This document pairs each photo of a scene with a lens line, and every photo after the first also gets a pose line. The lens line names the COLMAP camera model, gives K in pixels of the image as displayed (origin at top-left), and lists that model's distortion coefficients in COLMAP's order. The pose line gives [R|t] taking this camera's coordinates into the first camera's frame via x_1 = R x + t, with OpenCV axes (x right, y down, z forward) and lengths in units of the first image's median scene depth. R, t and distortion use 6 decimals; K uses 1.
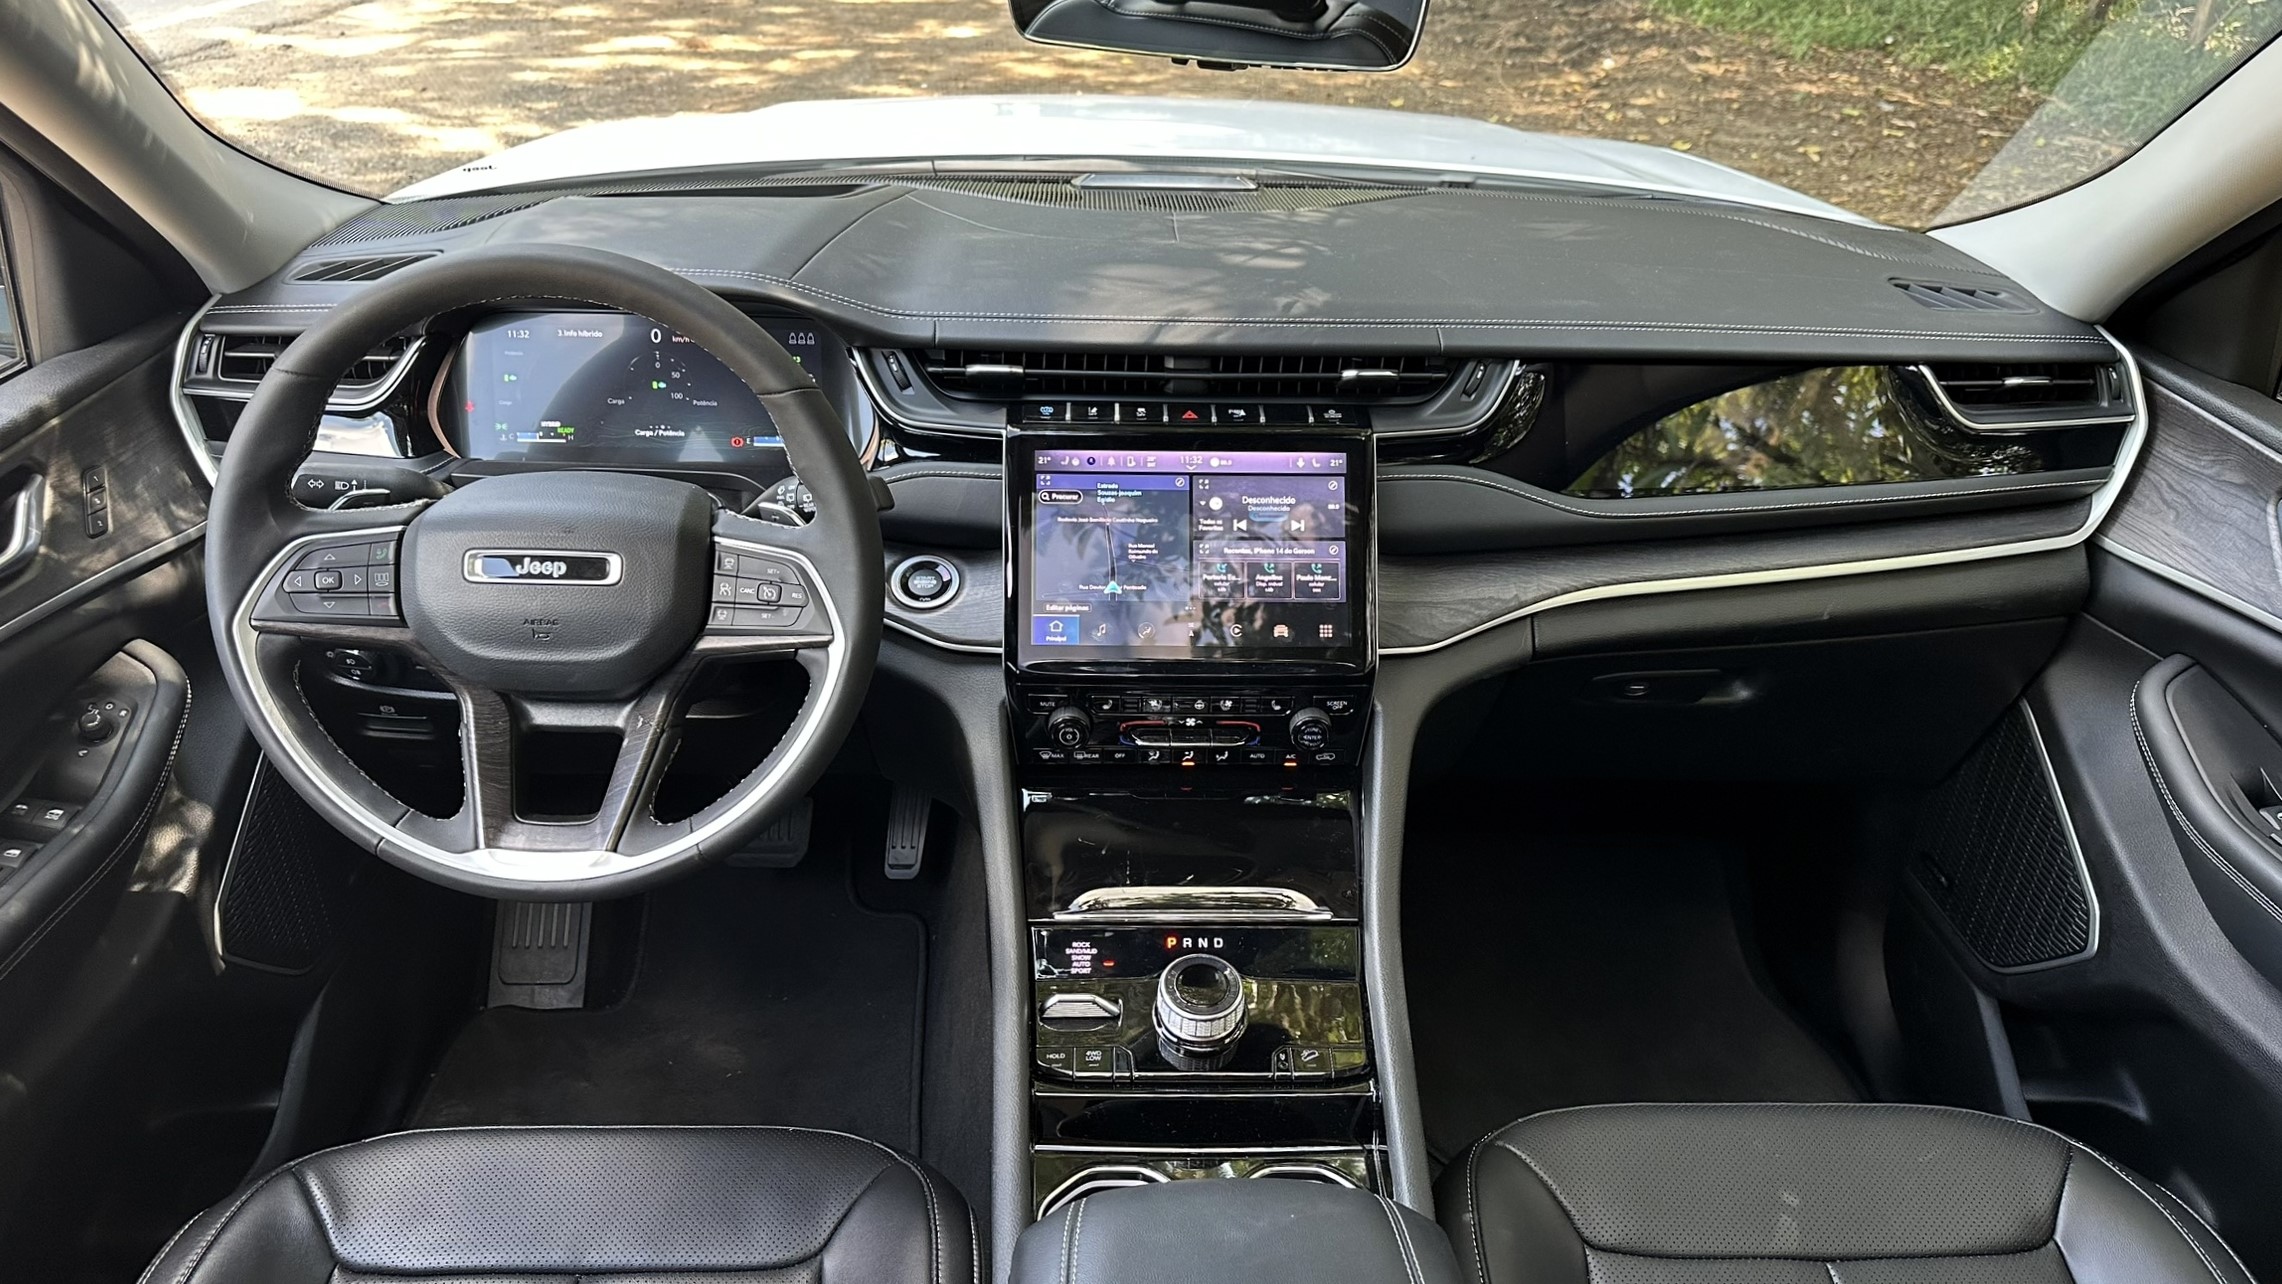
lens RADIAL K [[1589.7, 0, 1153.7], [0, 1589.7, 645.2], [0, 0, 1]] dist [0.070472, -0.104771]
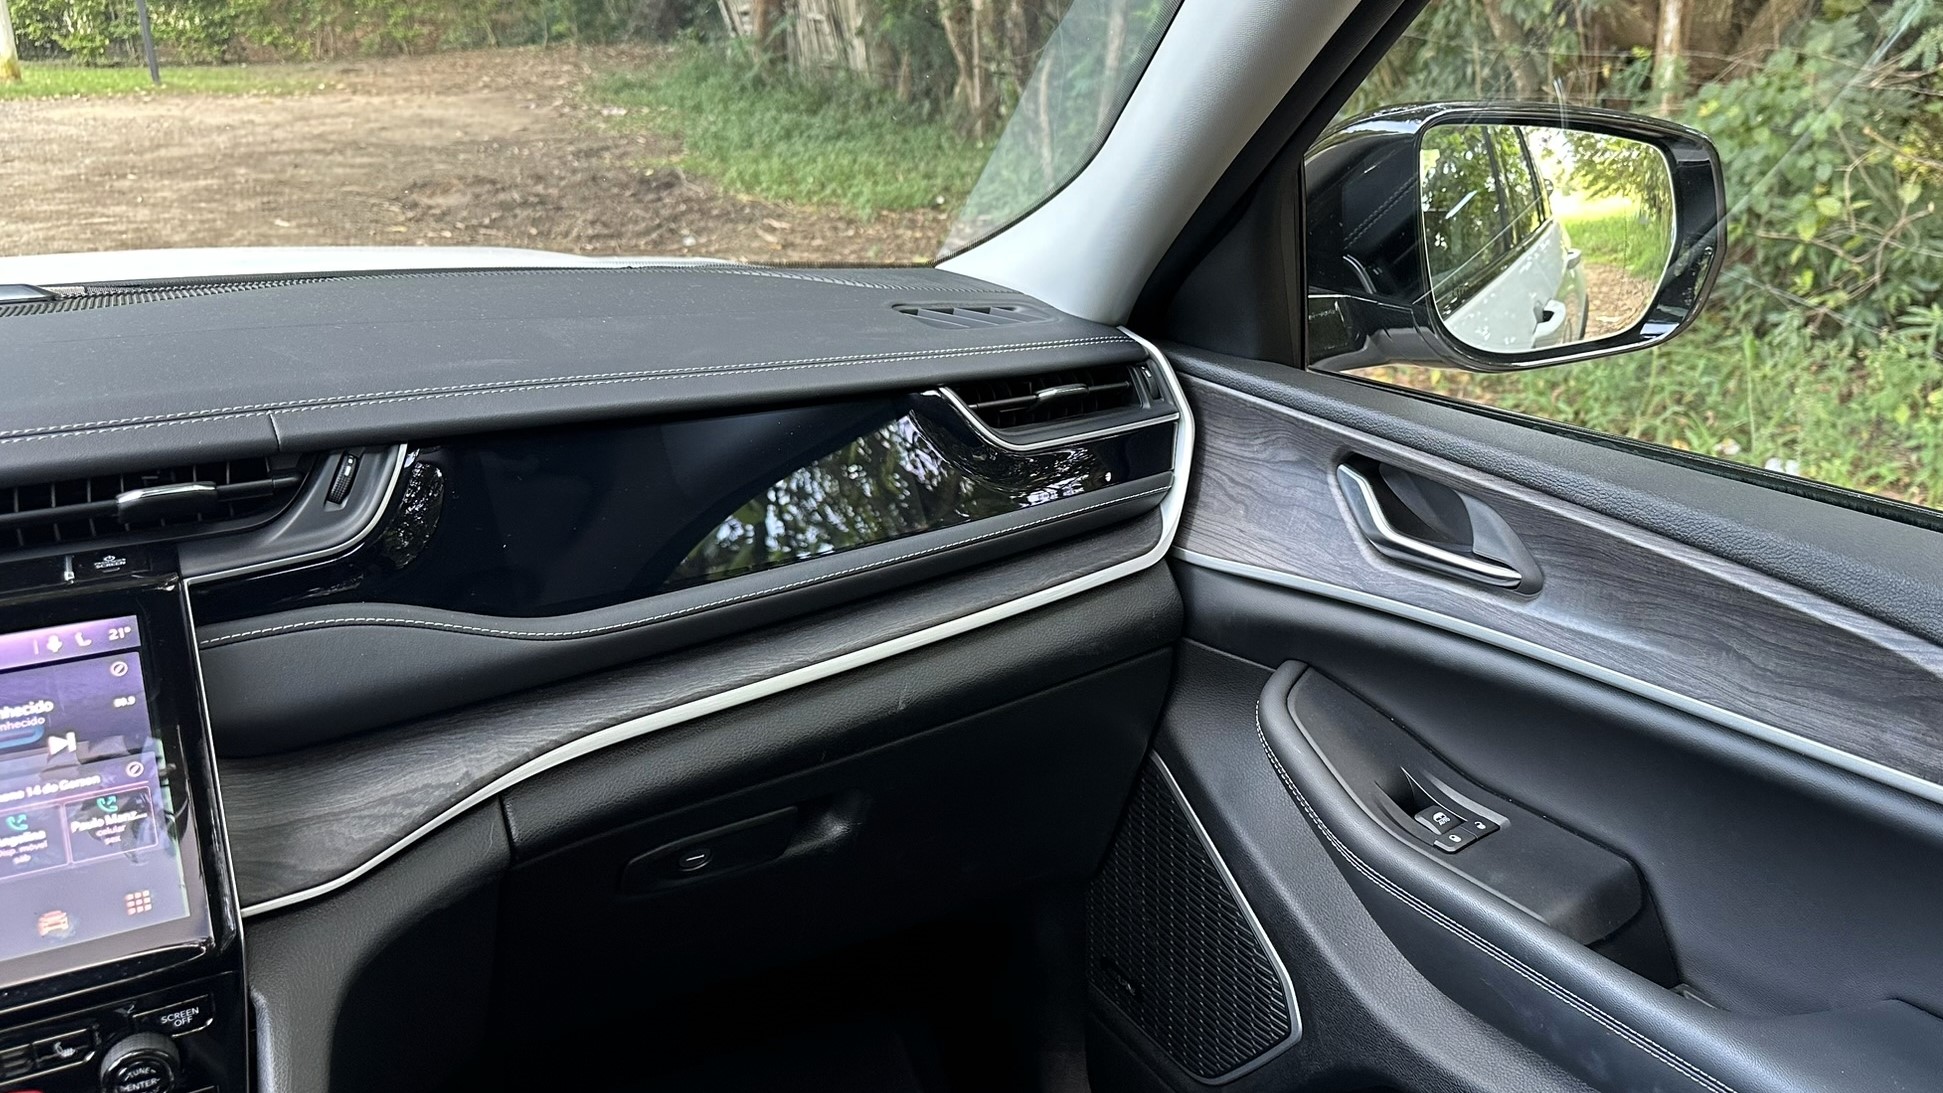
lens RADIAL K [[1656.1, 0, 1063.1], [0, 1656.1, 510.4], [0, 0, 1]] dist [0.011016, -0.029516]
pose [[0.884494, -0.165776, 0.436107, 0.165238], [0.245223, 0.960400, -0.132278, 0.017128], [-0.396909, 0.223942, 0.890120, 0.252368]]
